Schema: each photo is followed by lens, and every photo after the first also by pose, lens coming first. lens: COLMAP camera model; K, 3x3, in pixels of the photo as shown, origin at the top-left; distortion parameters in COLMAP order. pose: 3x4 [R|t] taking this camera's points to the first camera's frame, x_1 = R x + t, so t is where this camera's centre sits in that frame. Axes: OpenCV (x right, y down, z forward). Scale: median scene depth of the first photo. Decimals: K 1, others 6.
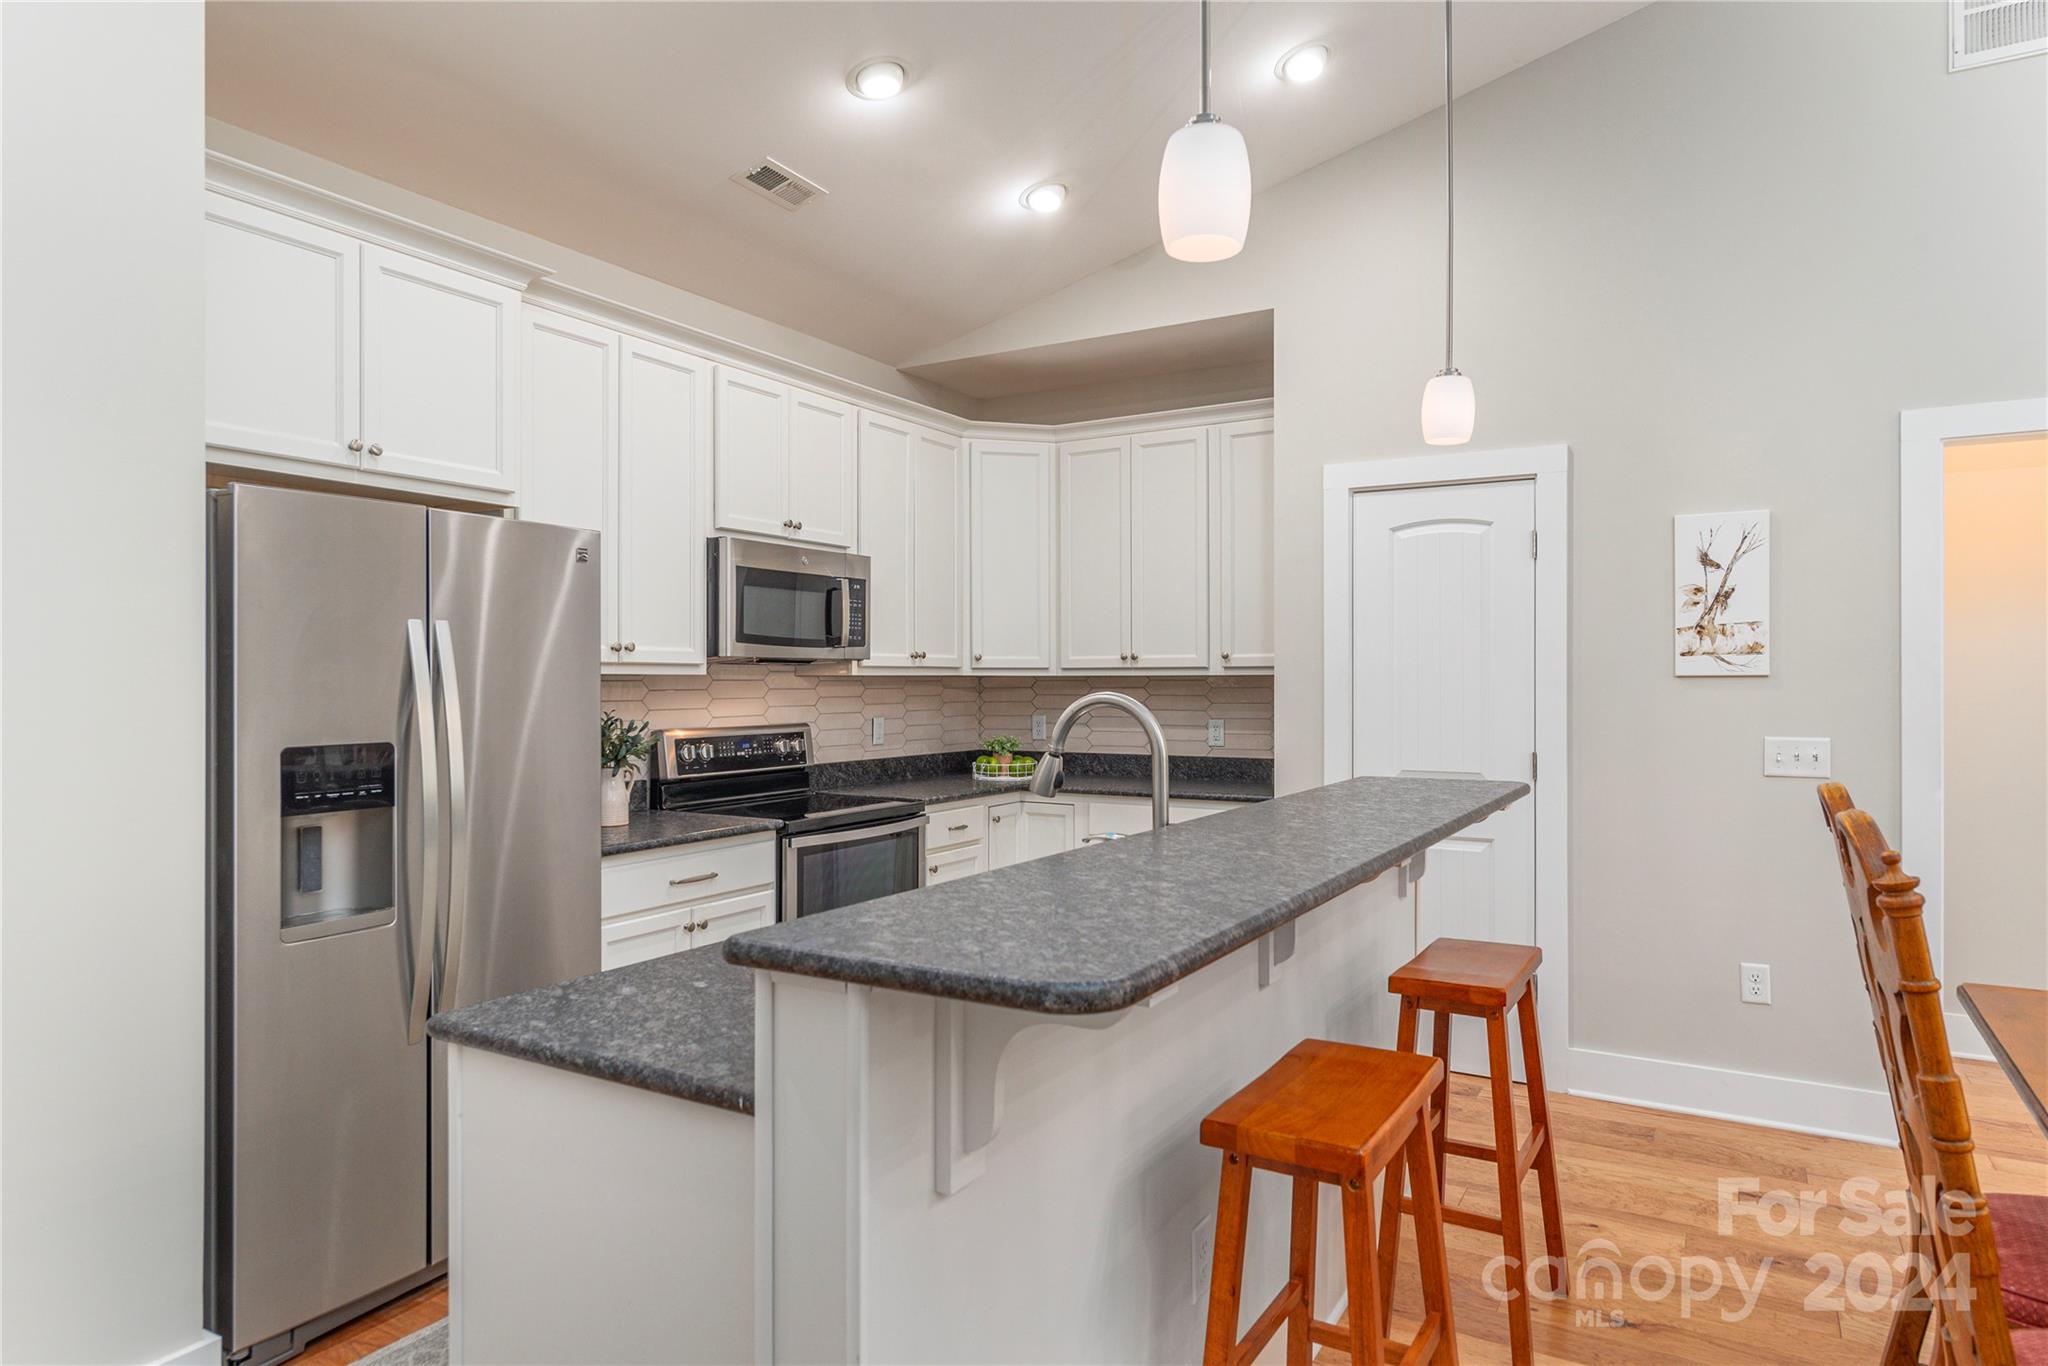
lens RADIAL K [[1195.7, 0, 1024.0], [0, 1195.7, 683.0], [0, 0, 1]] dist [0.001007, 0.000653]
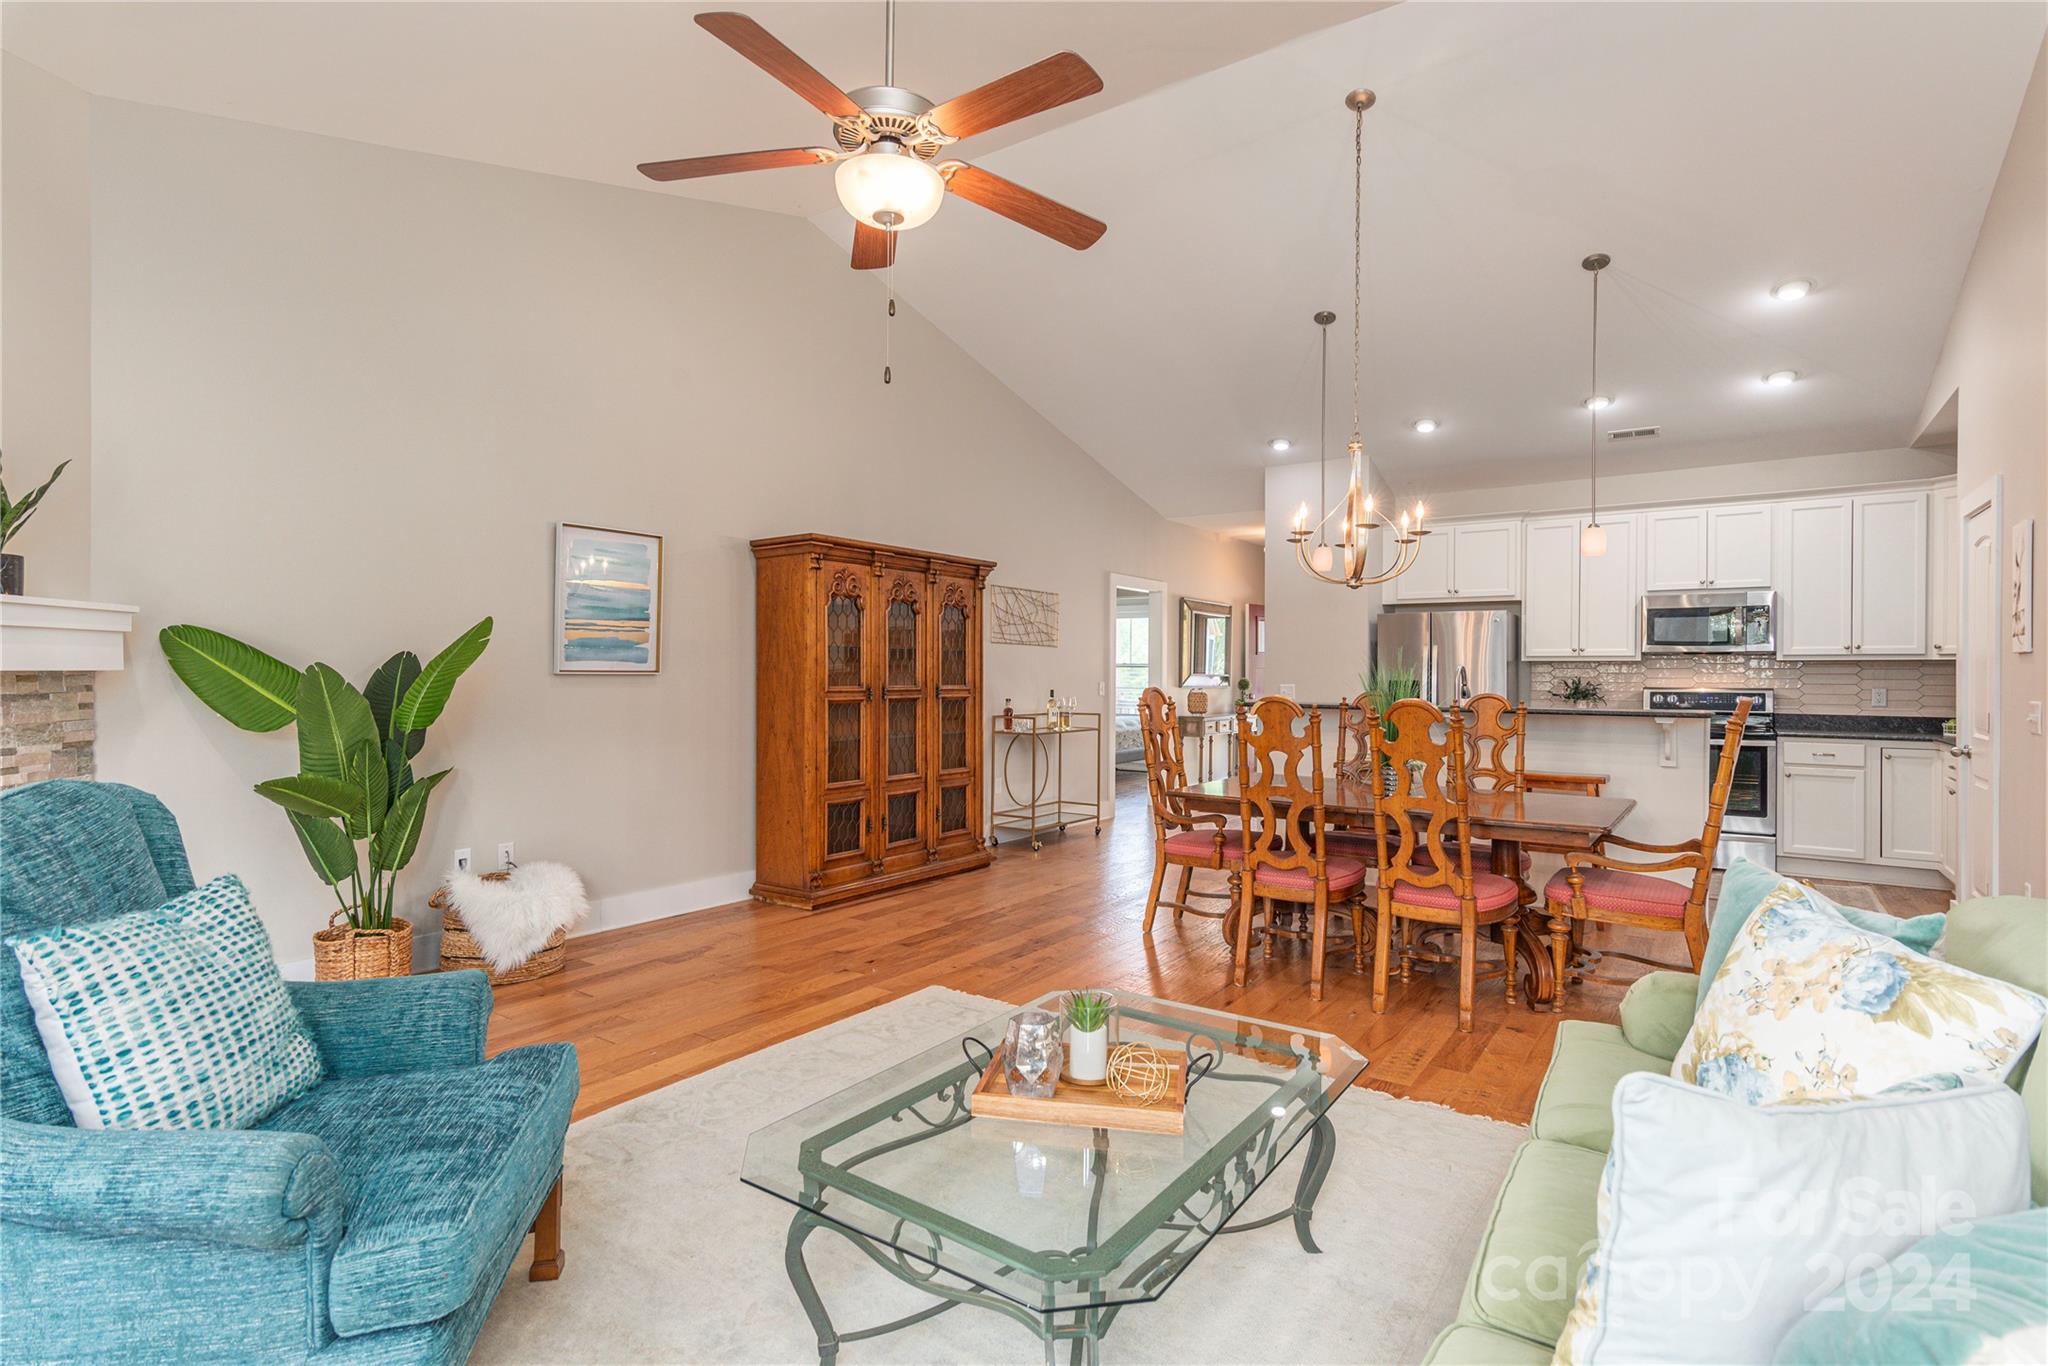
lens RADIAL K [[1003.4, 0, 1020.2], [0, 1003.4, 686.5], [0, 0, 1]] dist [0.007567, -0.000406]
pose [[-0.073539, 0.013613, -0.997199, 1.546302], [-0.005730, 0.999885, 0.014072, 0.019003], [0.997276, 0.006749, -0.073453, 0.028194]]
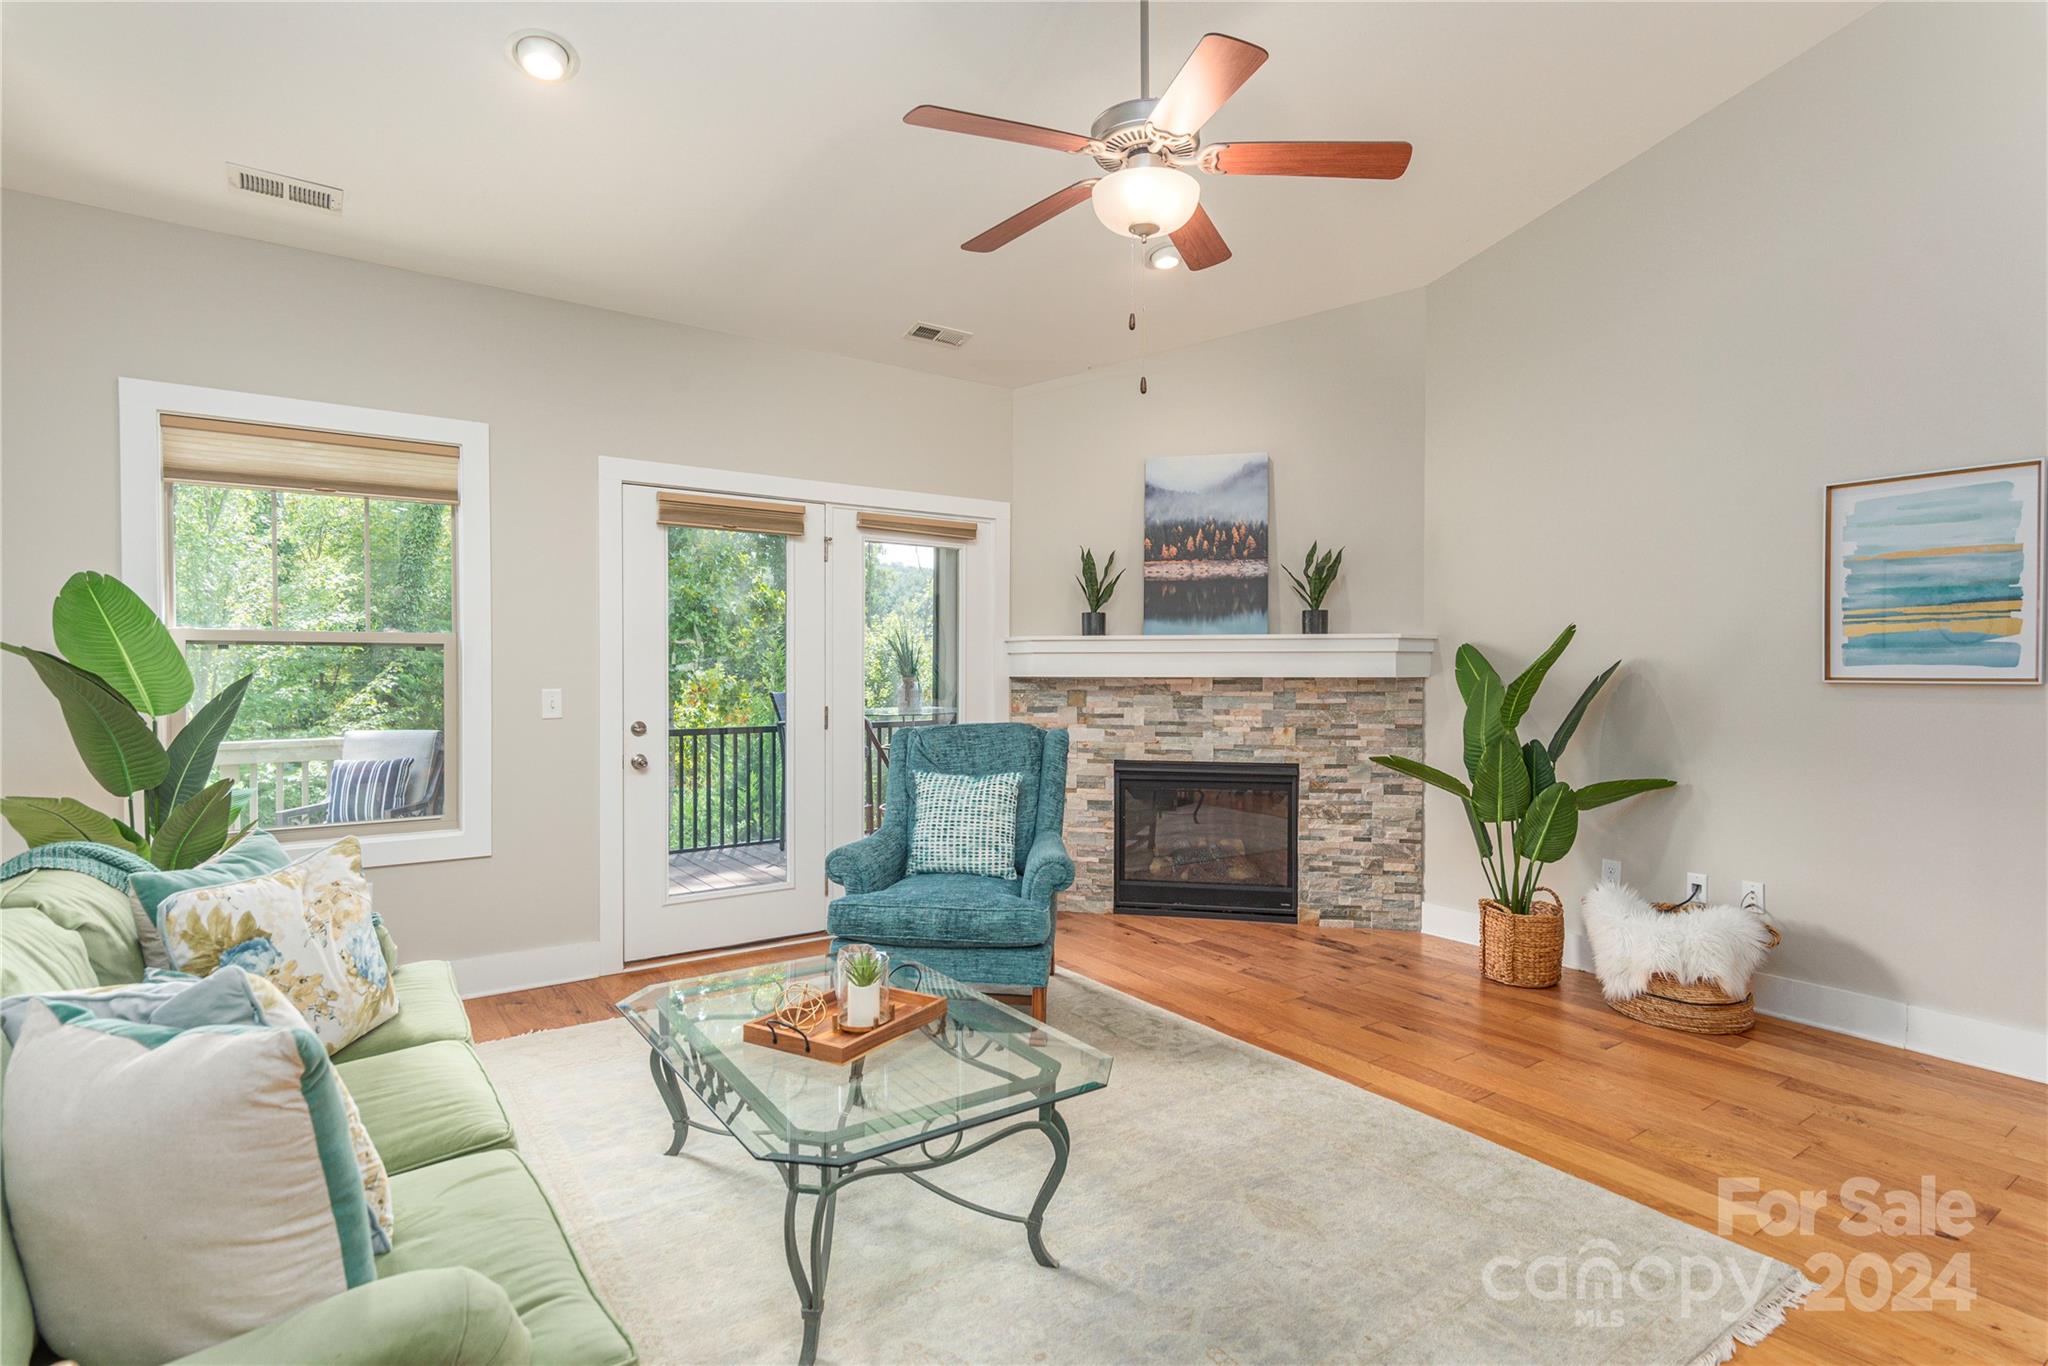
lens RADIAL K [[1003.4, 0, 1020.2], [0, 1003.4, 686.5], [0, 0, 1]] dist [0.007567, -0.000406]
pose [[-0.912332, -0.007325, 0.409386, 0.744098], [-0.000727, 0.999867, 0.016270, 0.013595], [-0.409451, 0.014546, -0.912216, 0.508545]]
